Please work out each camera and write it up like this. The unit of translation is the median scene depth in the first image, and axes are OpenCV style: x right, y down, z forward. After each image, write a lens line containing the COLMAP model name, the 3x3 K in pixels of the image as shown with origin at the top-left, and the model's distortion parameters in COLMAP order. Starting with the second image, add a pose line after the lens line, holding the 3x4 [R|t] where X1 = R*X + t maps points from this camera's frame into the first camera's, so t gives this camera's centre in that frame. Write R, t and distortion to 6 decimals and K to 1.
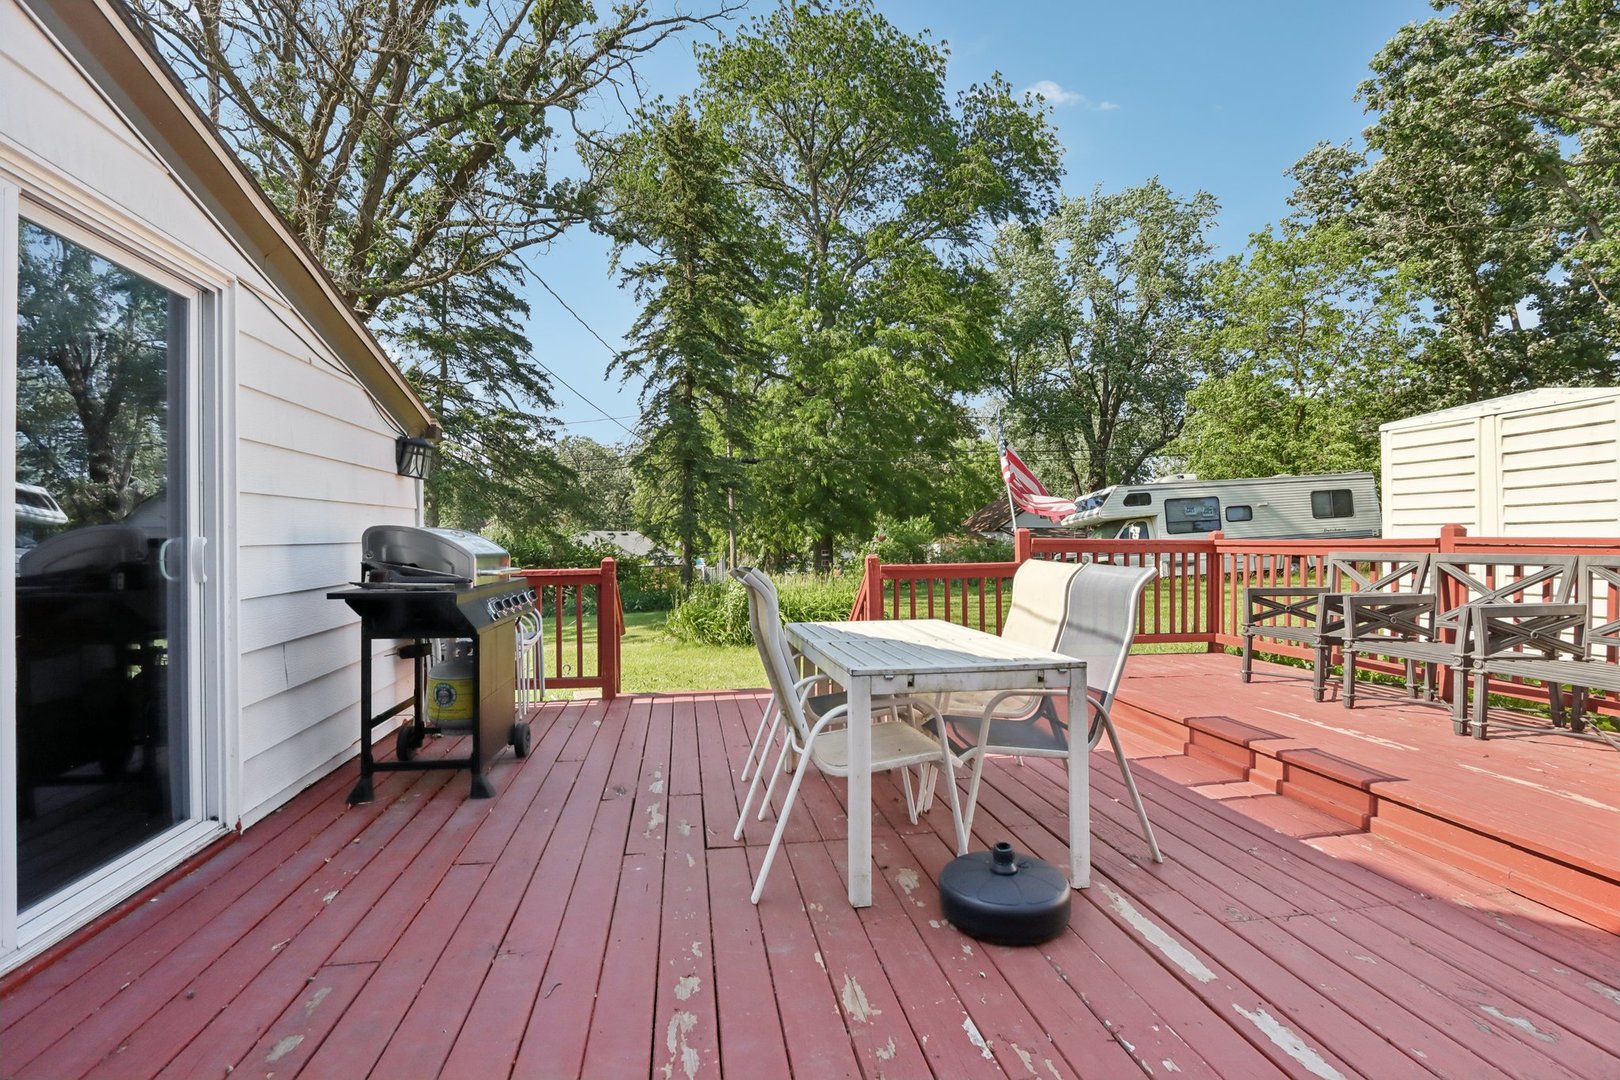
lens RADIAL K [[736.6, 0, 810.0], [0, 736.6, 540.0], [0, 0, 1]] dist [-0.019434, -0.000062]
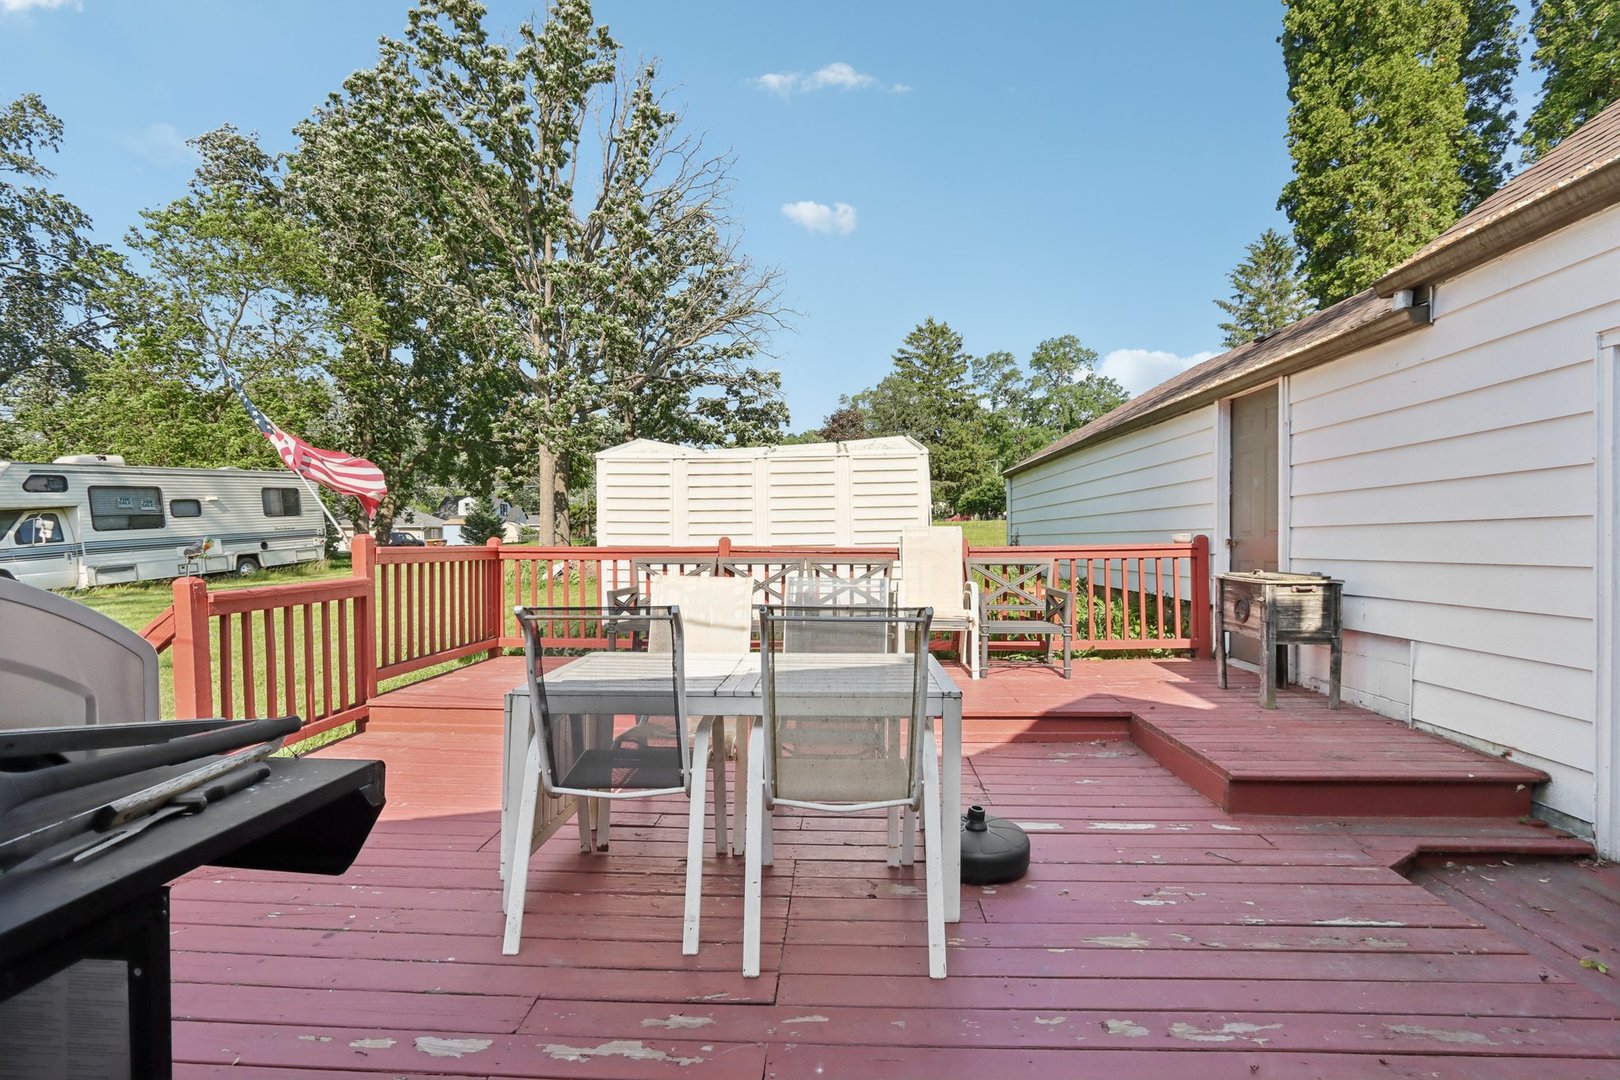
lens RADIAL K [[736.6, 0, 810.0], [0, 736.6, 540.0], [0, 0, 1]] dist [-0.019434, -0.000062]
pose [[0.231793, -0.001284, 0.972764, -0.083712], [-0.004146, 0.999989, 0.002308, -0.003187], [-0.972756, -0.004568, 0.231785, 0.081736]]
